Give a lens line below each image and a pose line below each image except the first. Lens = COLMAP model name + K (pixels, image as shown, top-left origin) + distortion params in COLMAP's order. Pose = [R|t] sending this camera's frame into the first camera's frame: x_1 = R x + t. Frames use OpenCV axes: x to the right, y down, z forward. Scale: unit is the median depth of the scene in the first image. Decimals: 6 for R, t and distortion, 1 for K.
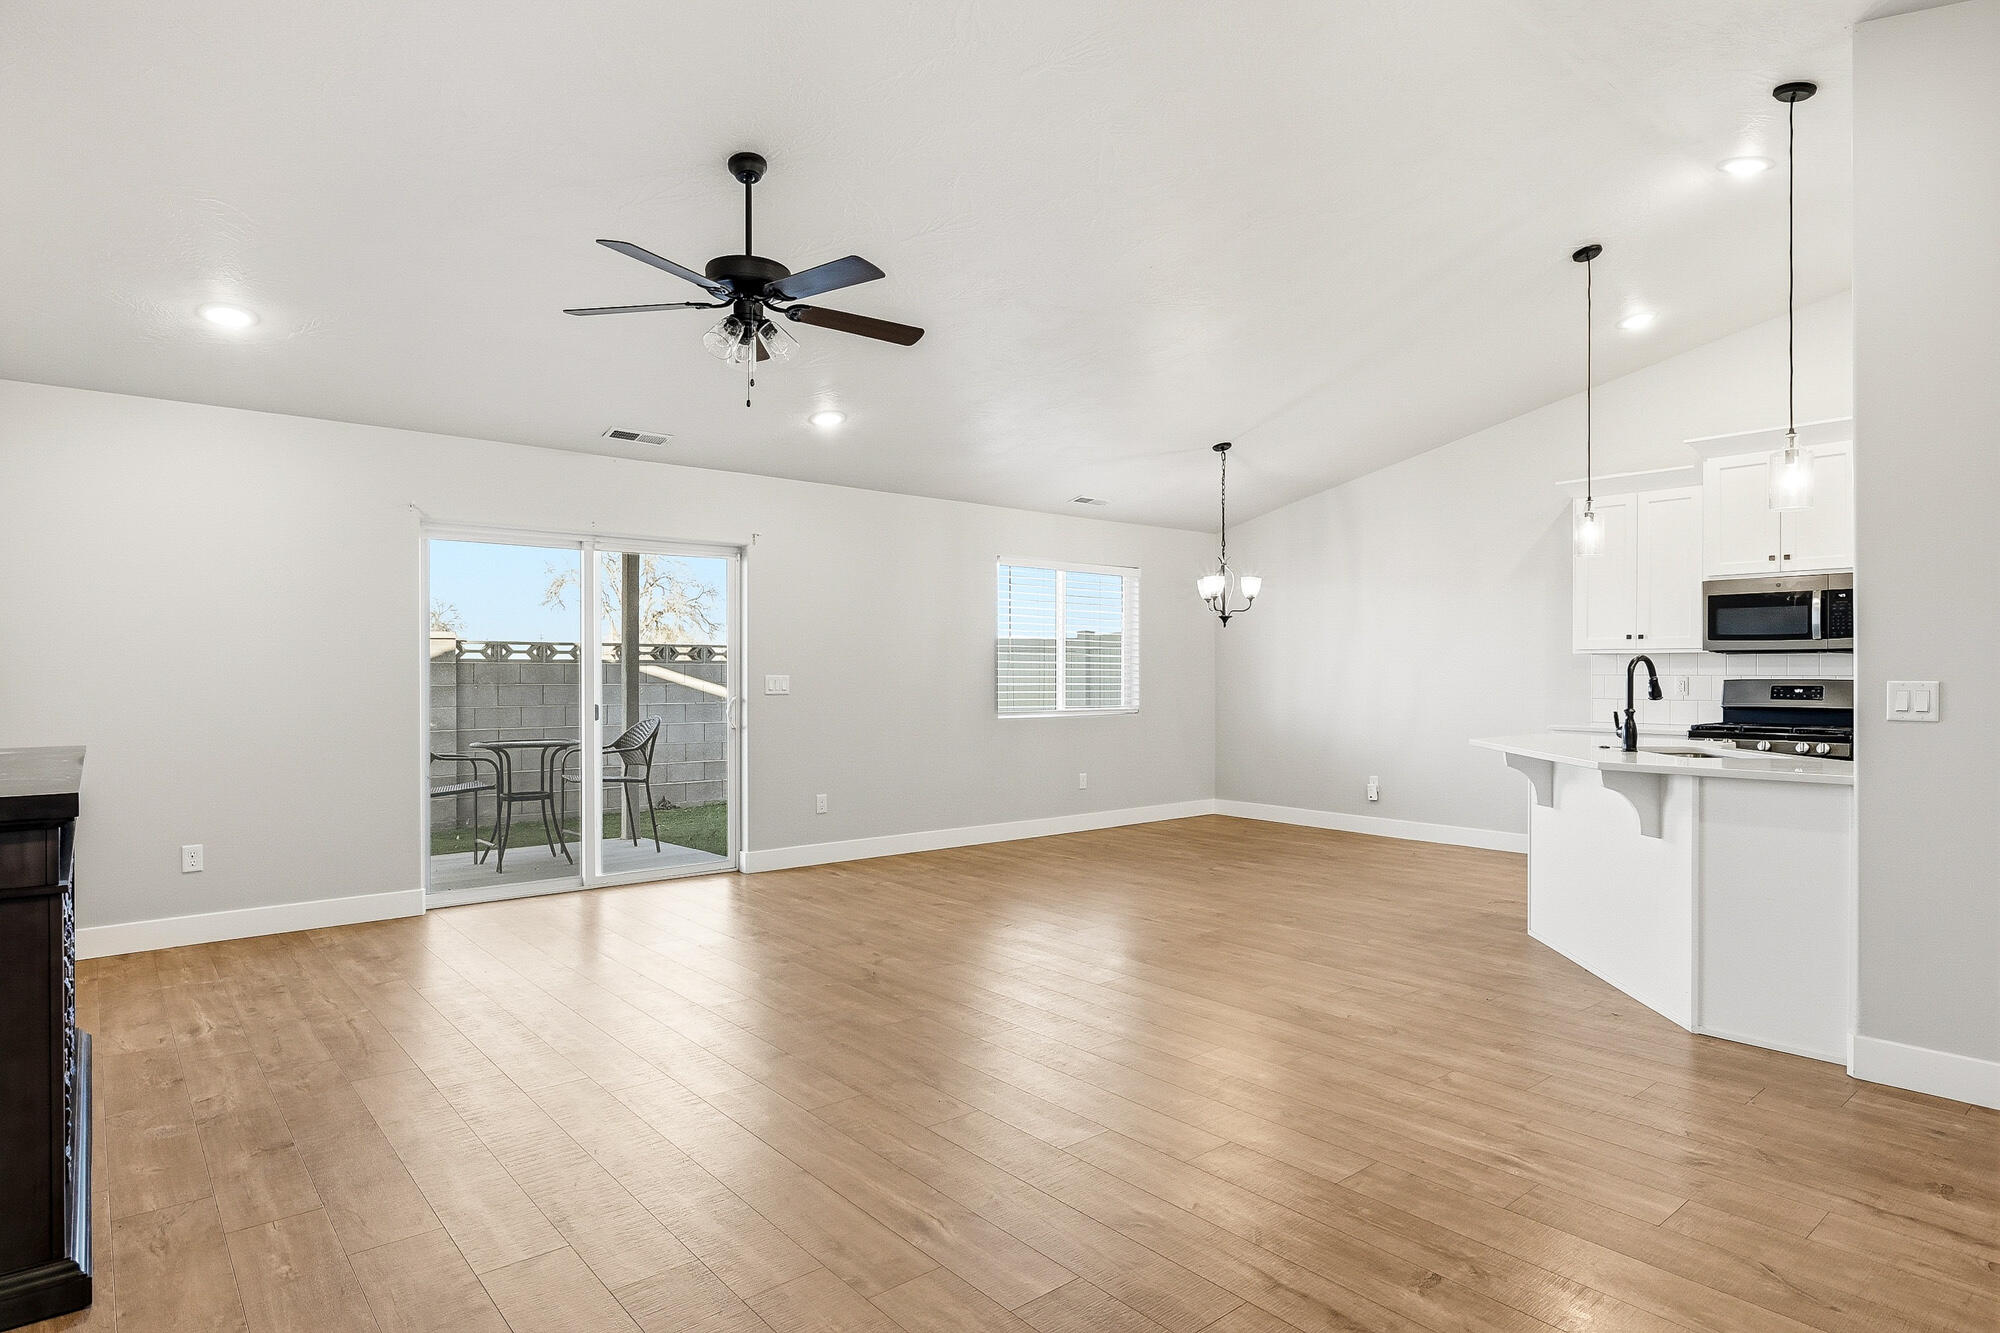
lens RADIAL K [[1105.2, 0, 1004.8], [0, 1105.2, 673.5], [0, 0, 1]] dist [-0.006805, -0.000028]
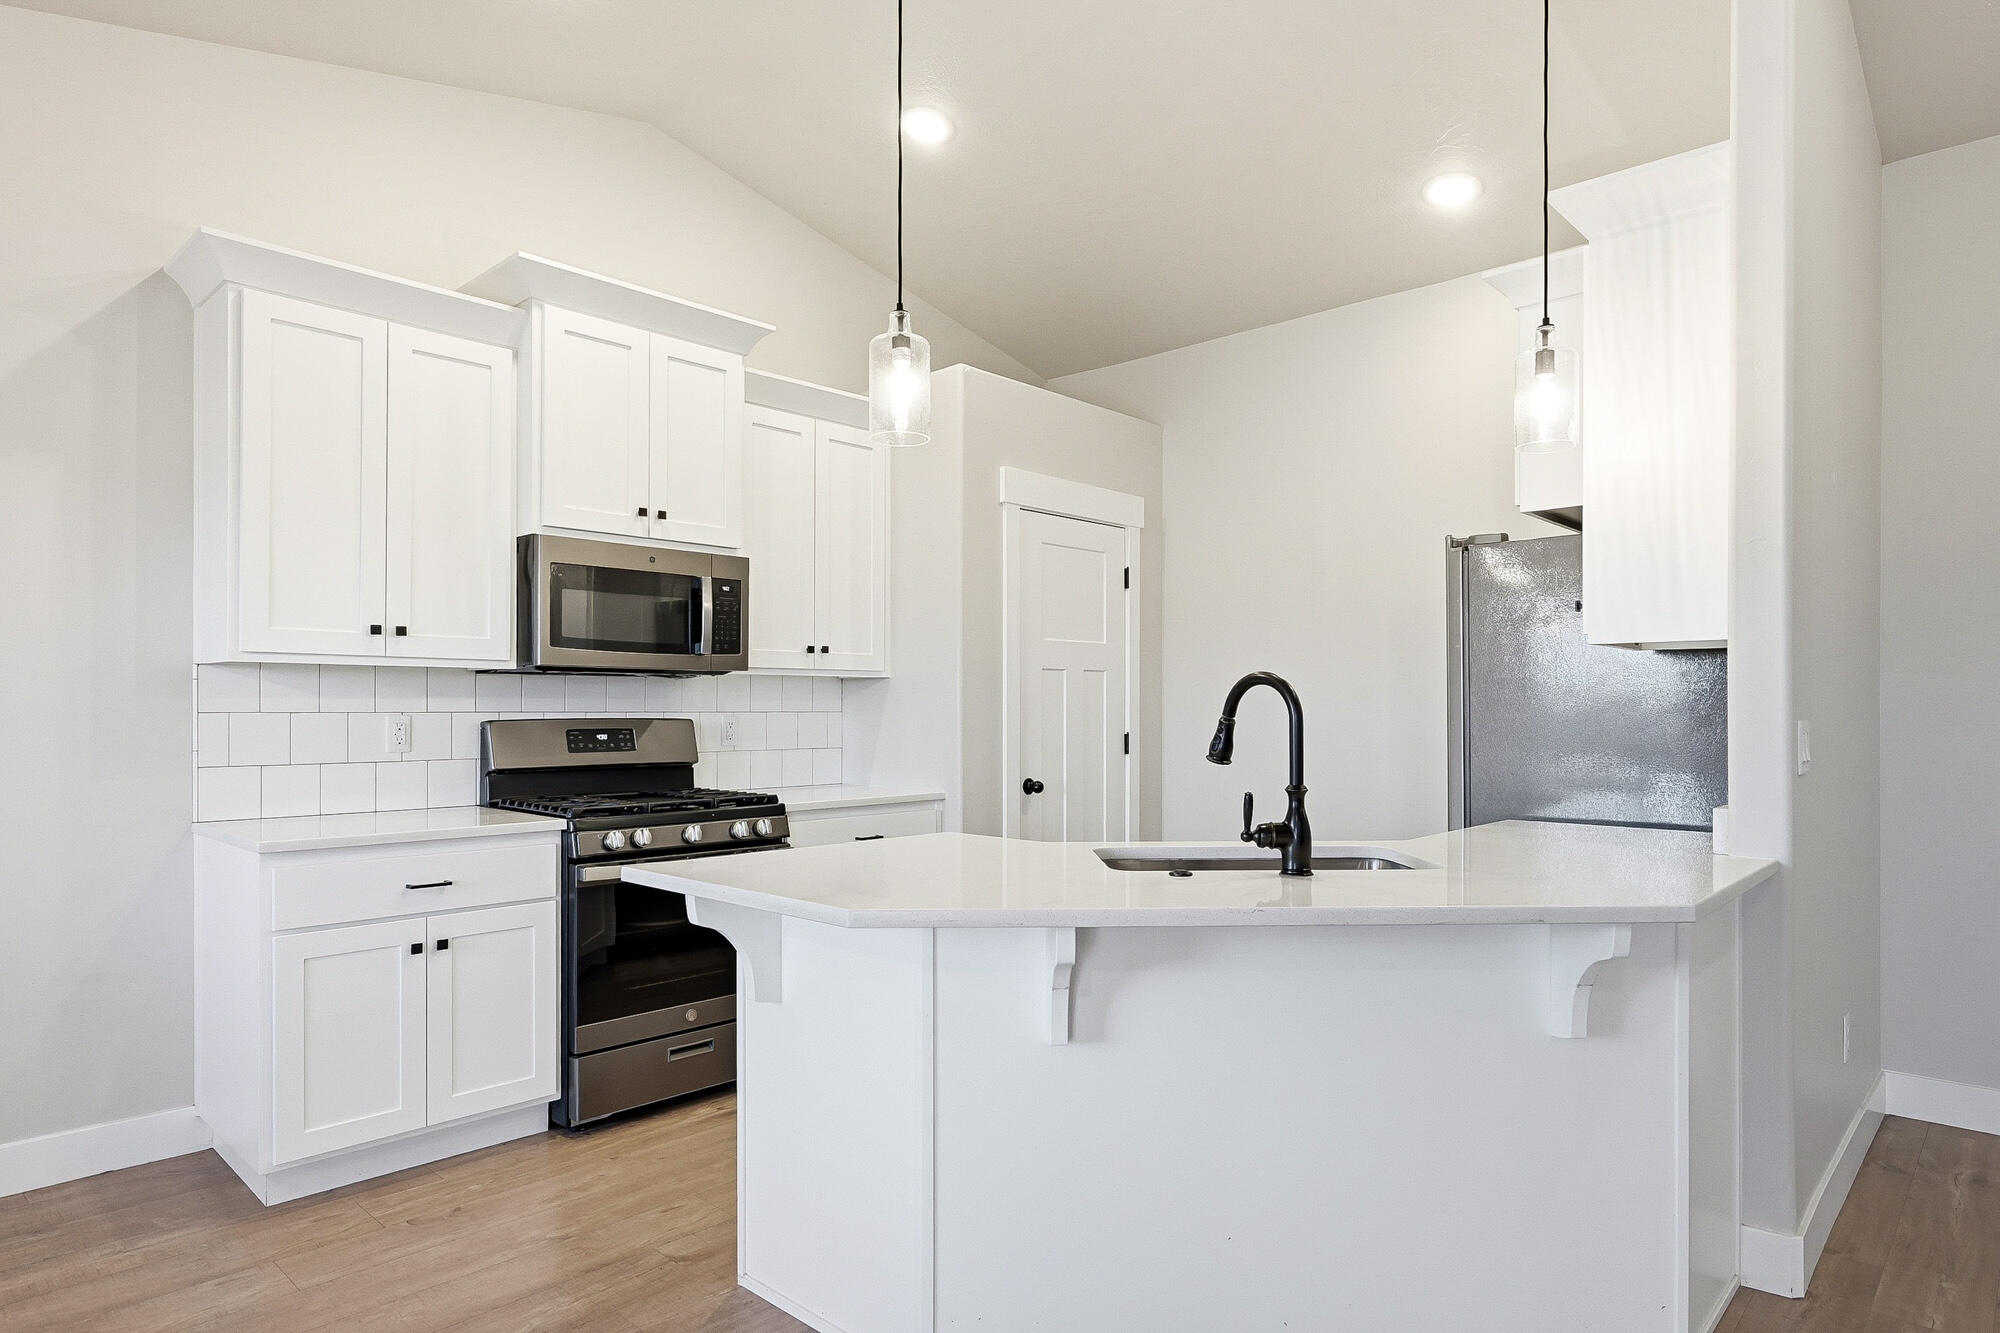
lens RADIAL K [[1105.2, 0, 989.9], [0, 1105.2, 708.2], [0, 0, 1]] dist [-0.006805, -0.000028]
pose [[-0.117436, -0.000281, 0.993080, 0.085793], [0.000090, 1.000000, 0.000293, -0.000451], [-0.993080, 0.000124, -0.117436, 0.849685]]
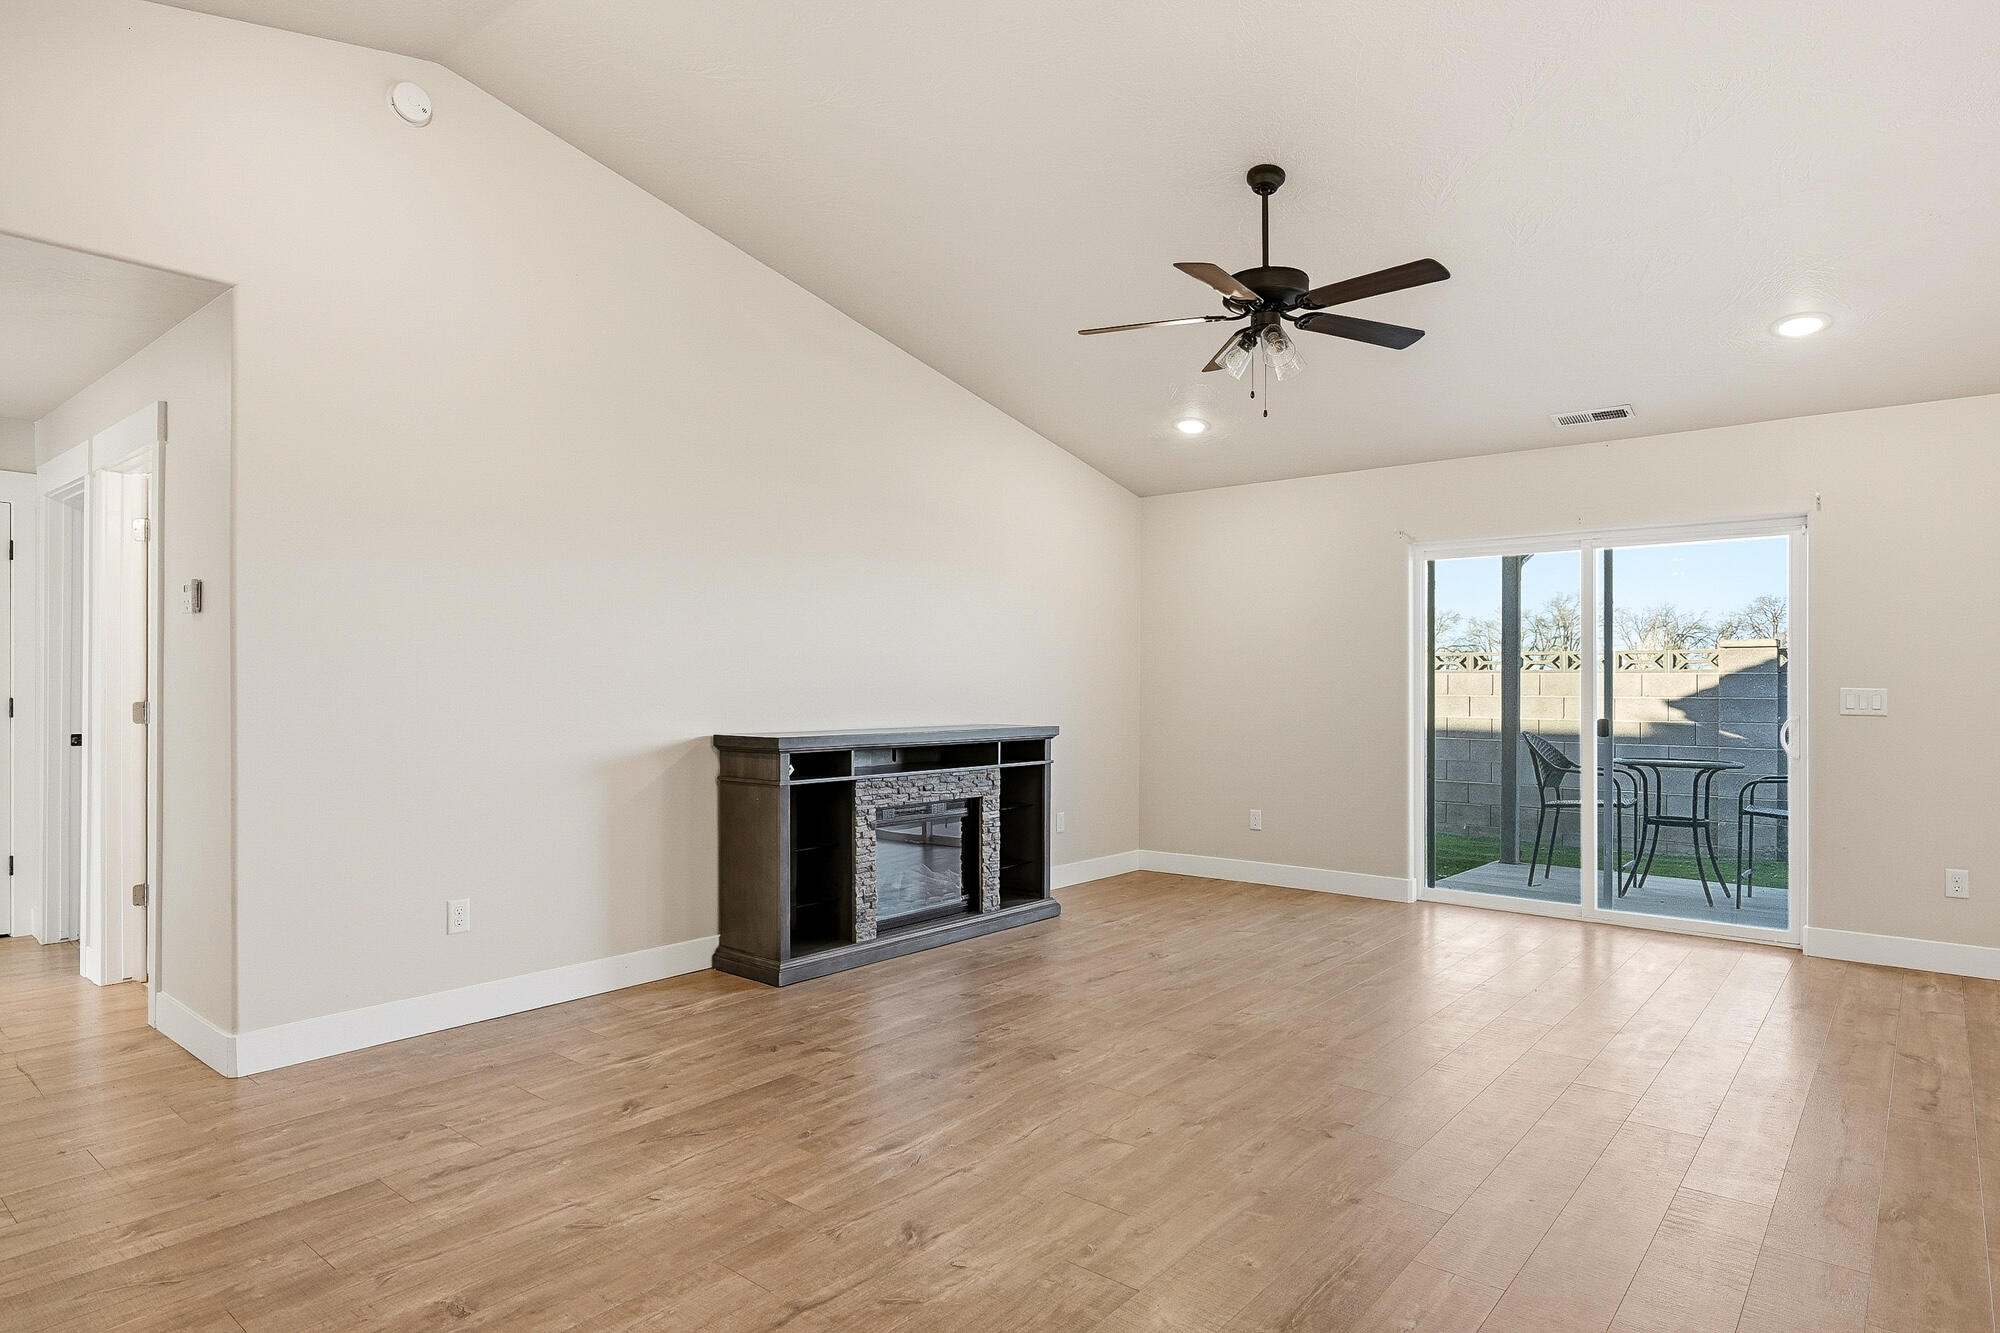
lens RADIAL K [[1105.2, 0, 982.6], [0, 1105.2, 691.1], [0, 0, 1]] dist [-0.006805, -0.000028]
pose [[0.155087, 0.009687, -0.987853, 0.438157], [-0.004441, 0.999949, 0.009109, -0.001202], [0.987891, 0.002975, 0.155122, 0.358885]]
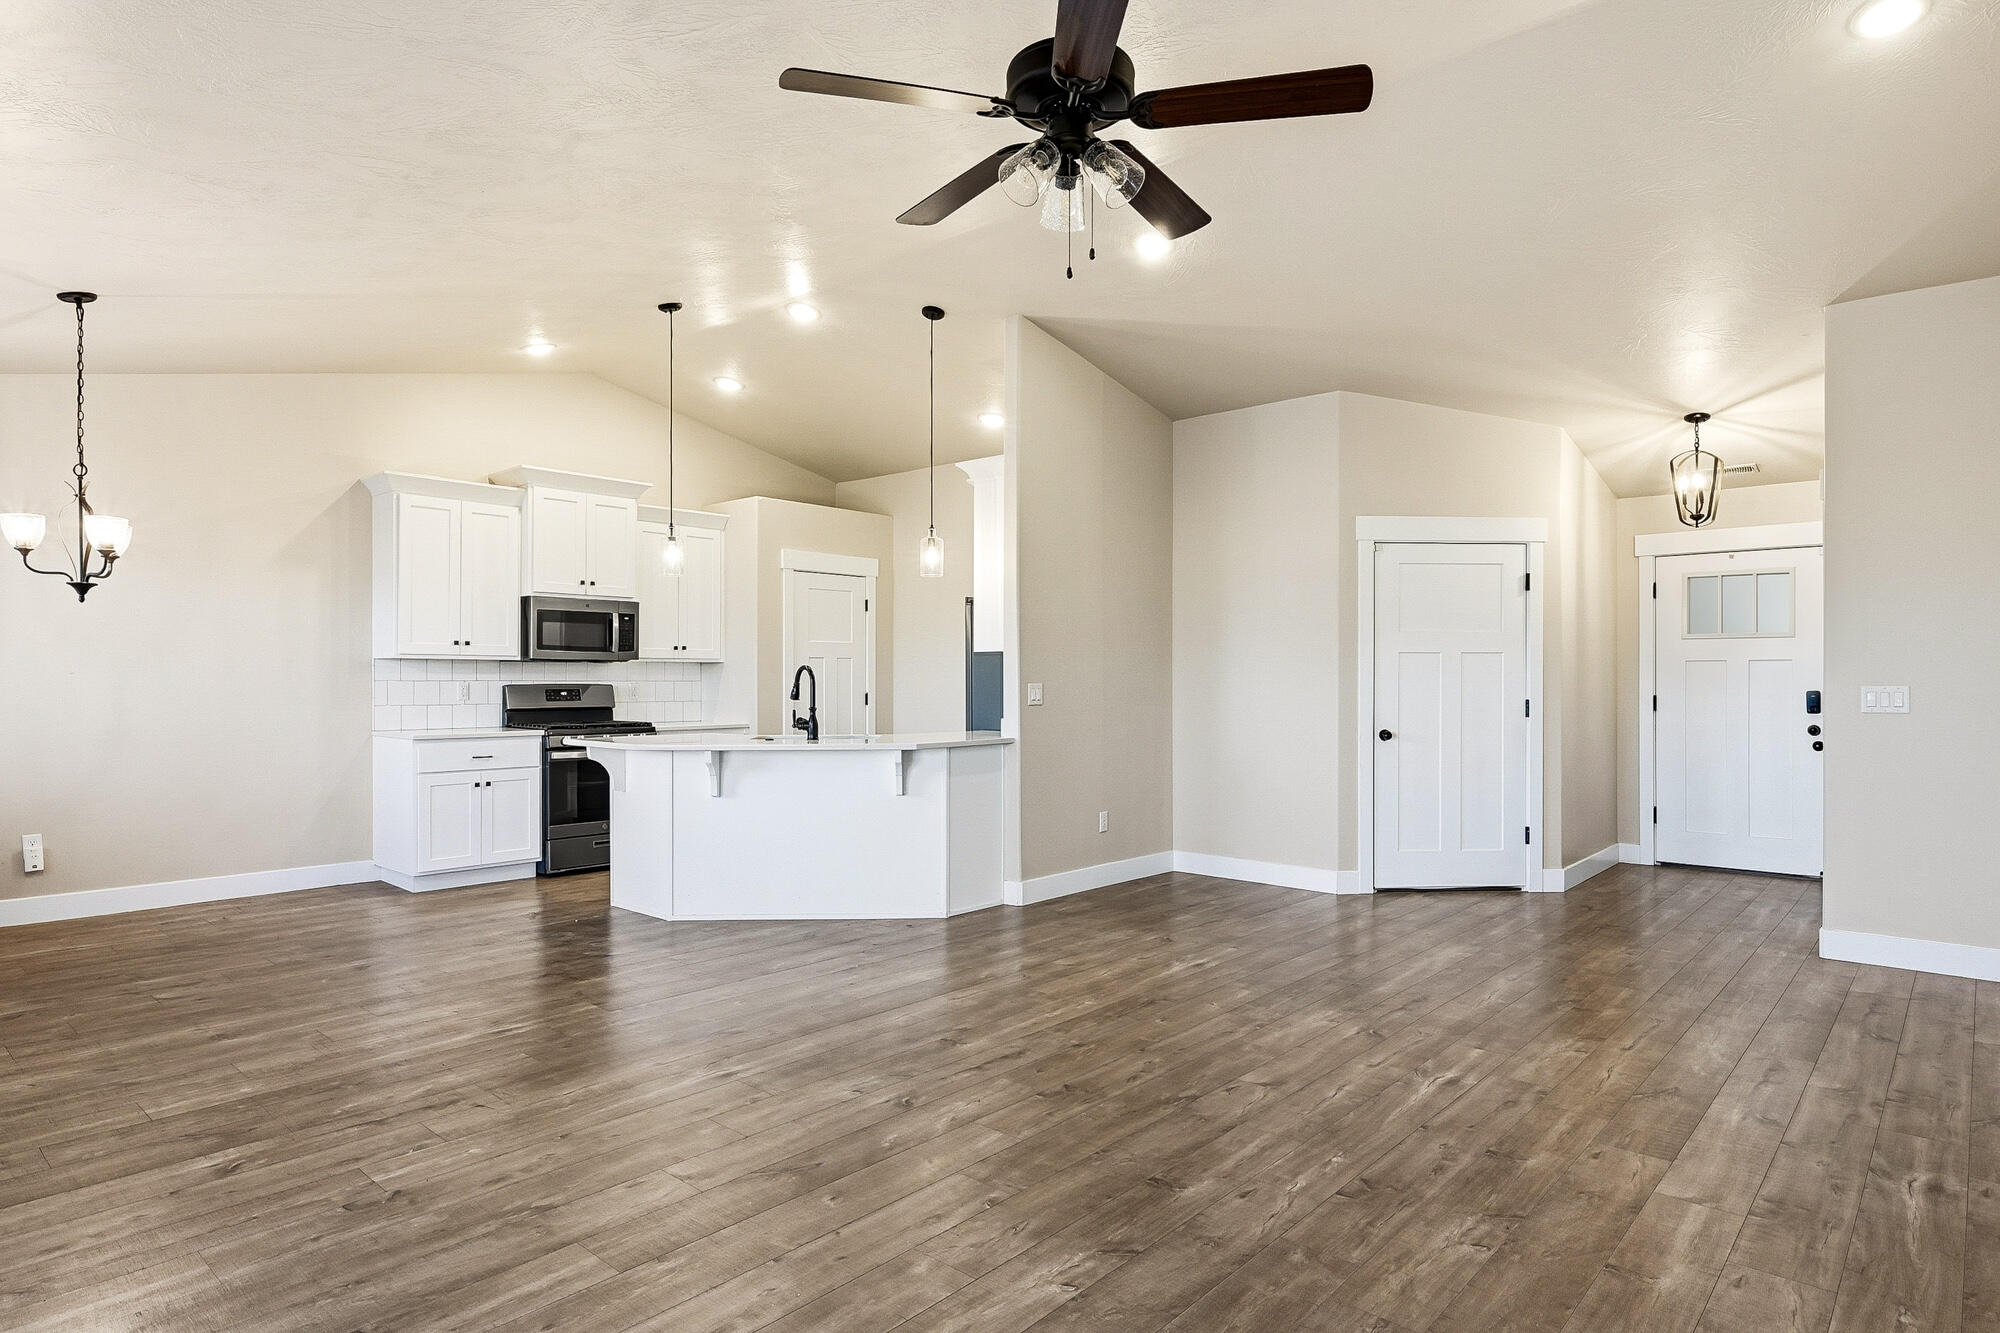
lens RADIAL K [[1105.2, 0, 1009.4], [0, 1105.2, 679.9], [0, 0, 1]] dist [-0.006805, -0.000028]
pose [[-0.145418, -0.001410, 0.989369, -0.533920], [-0.000991, 0.999999, 0.001279, -0.001027], [-0.989370, -0.000794, -0.145419, 0.687217]]
